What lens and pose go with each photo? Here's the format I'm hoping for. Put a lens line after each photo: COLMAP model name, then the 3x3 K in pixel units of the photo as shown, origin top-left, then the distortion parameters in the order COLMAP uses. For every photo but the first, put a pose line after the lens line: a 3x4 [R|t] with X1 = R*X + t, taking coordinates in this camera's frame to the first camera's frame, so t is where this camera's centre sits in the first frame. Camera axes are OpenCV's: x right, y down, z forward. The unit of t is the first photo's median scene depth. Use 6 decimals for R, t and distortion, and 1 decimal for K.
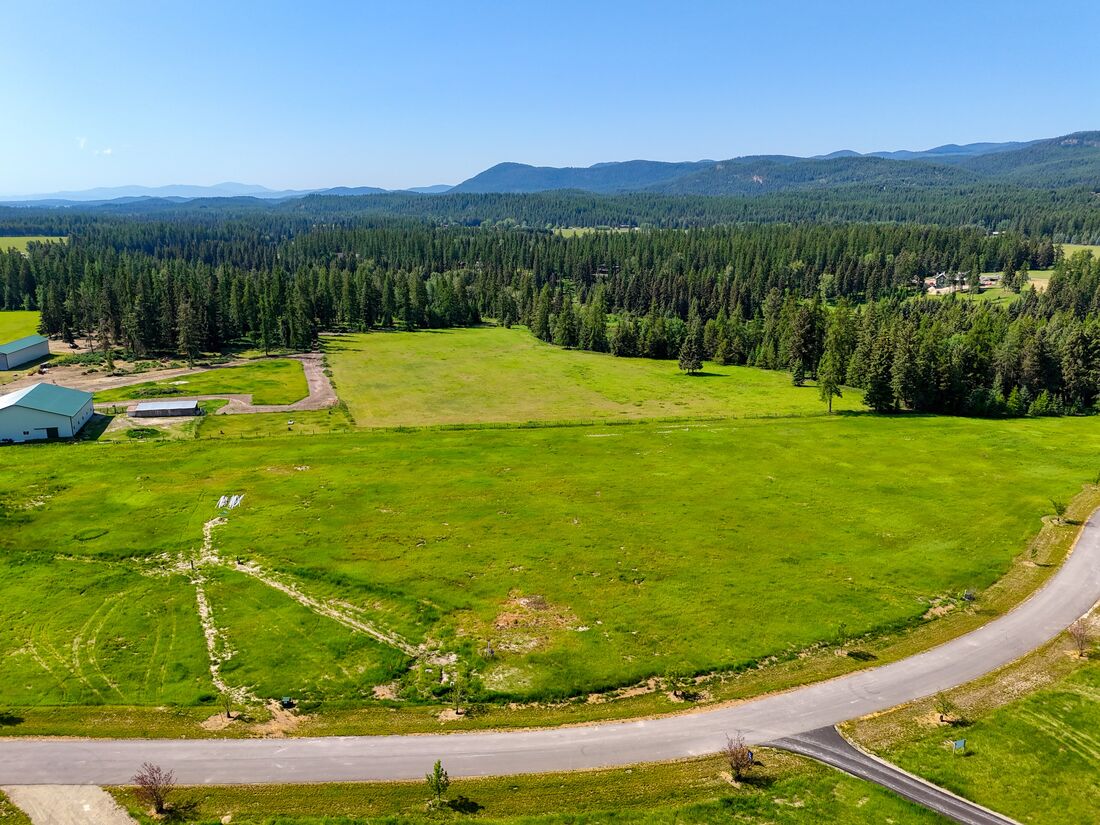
lens RADIAL K [[811.0, 0, 546.5], [0, 811.0, 412.2], [0, 0, 1]] dist [0.056271, -0.013777]
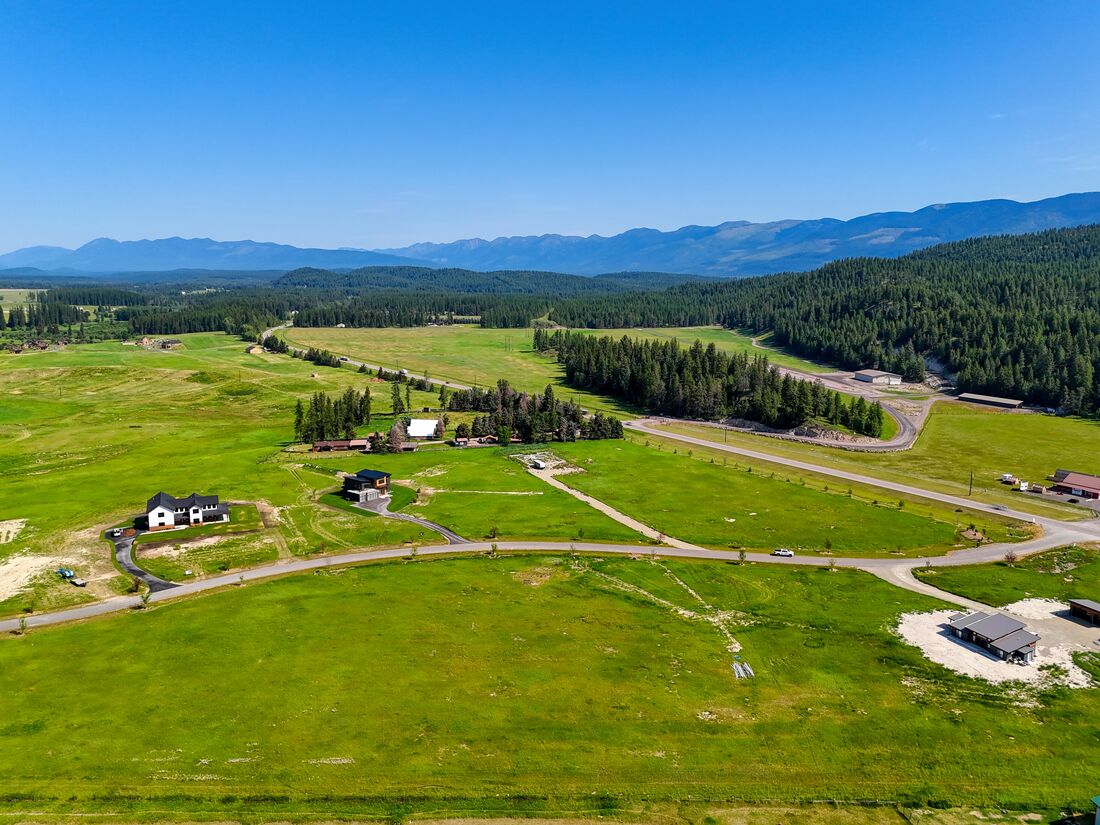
lens RADIAL K [[811.0, 0, 554.5], [0, 811.0, 415.8], [0, 0, 1]] dist [0.056271, -0.013777]
pose [[-0.979824, -0.042407, 0.195310, -0.549238], [0.040416, 0.914999, 0.401428, -1.149326], [-0.195731, 0.401222, -0.894824, 3.192746]]
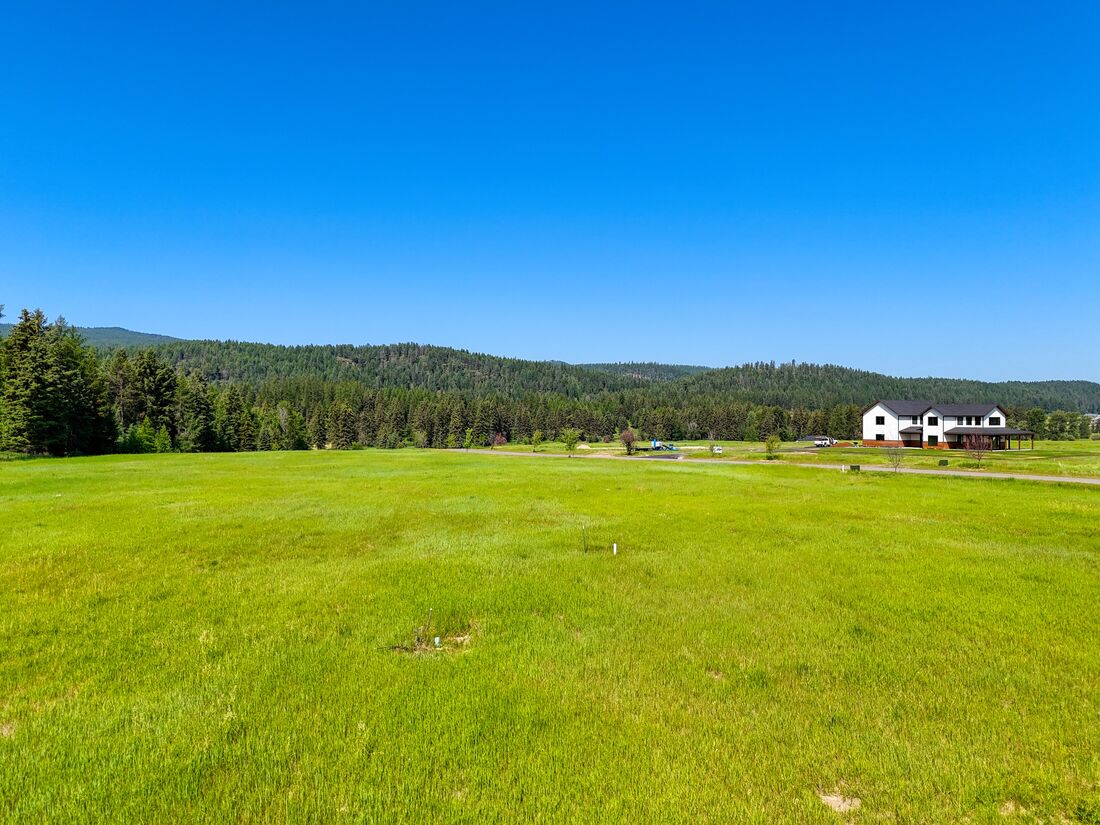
lens RADIAL K [[811.0, 0, 556.8], [0, 811.0, 411.3], [0, 0, 1]] dist [0.056271, -0.013777]
pose [[0.049040, -0.000421, 0.998797, -0.307539], [0.243143, 0.969922, -0.011530, 0.142697], [-0.968750, 0.243416, 0.047667, 1.529861]]
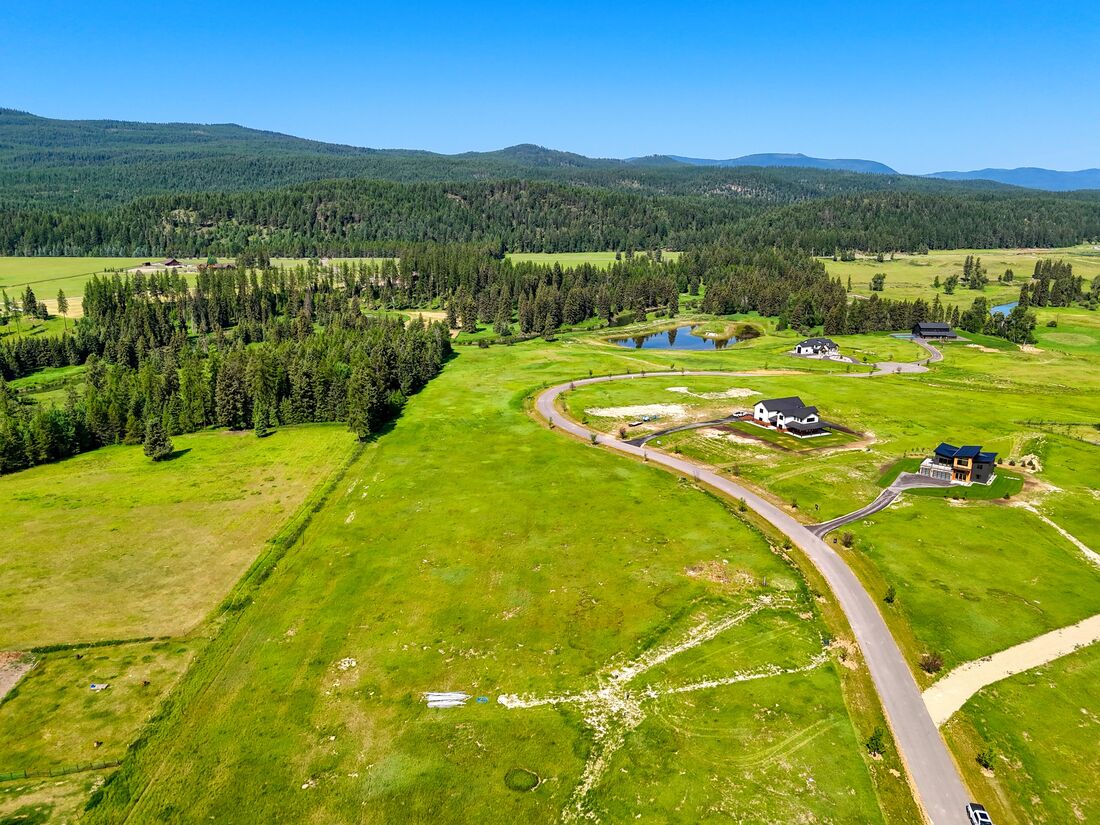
lens RADIAL K [[811.0, 0, 550.3], [0, 811.0, 409.3], [0, 0, 1]] dist [0.056271, -0.013777]
pose [[0.178694, -0.244715, 0.952986, -1.838572], [0.232664, 0.951616, 0.200736, -0.548279], [-0.956000, 0.185855, 0.226985, 1.040454]]
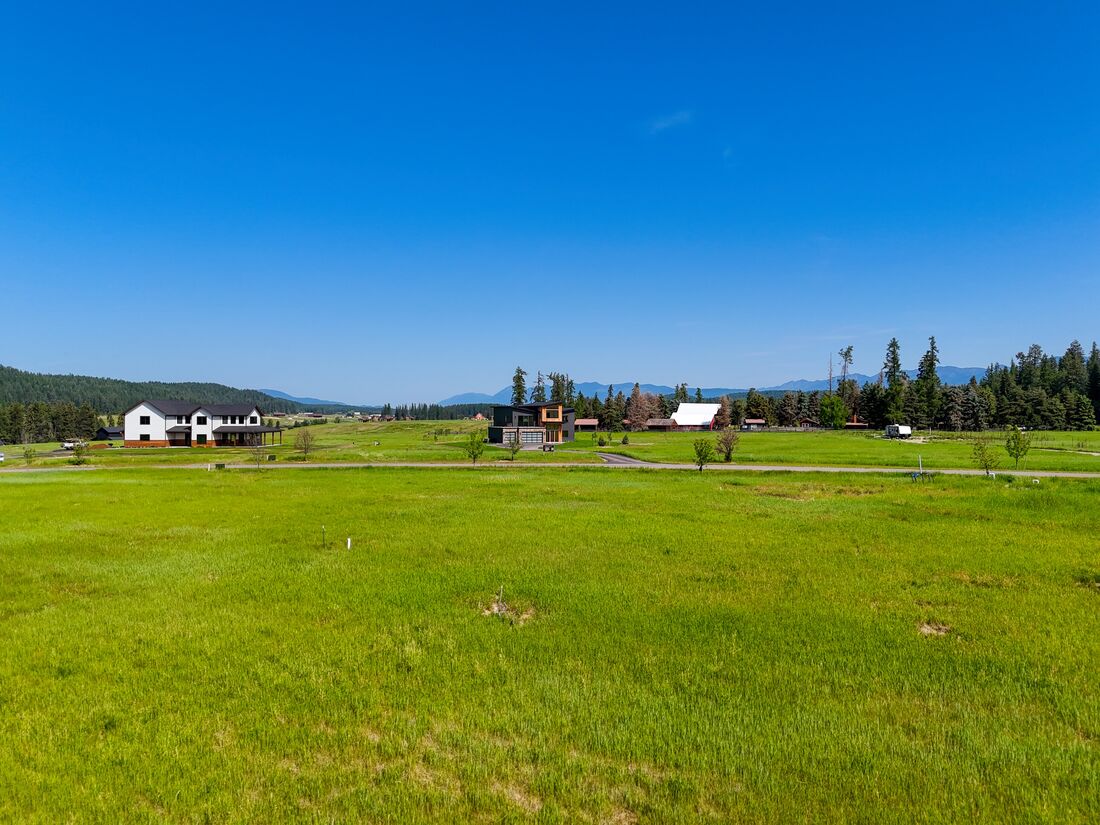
lens RADIAL K [[811.0, 0, 547.5], [0, 811.0, 411.0], [0, 0, 1]] dist [0.056271, -0.013777]
pose [[-0.790457, -0.002142, 0.612513, -0.252886], [0.145872, 0.970564, 0.191644, 0.086349], [-0.594894, 0.240835, -0.766877, 1.752432]]
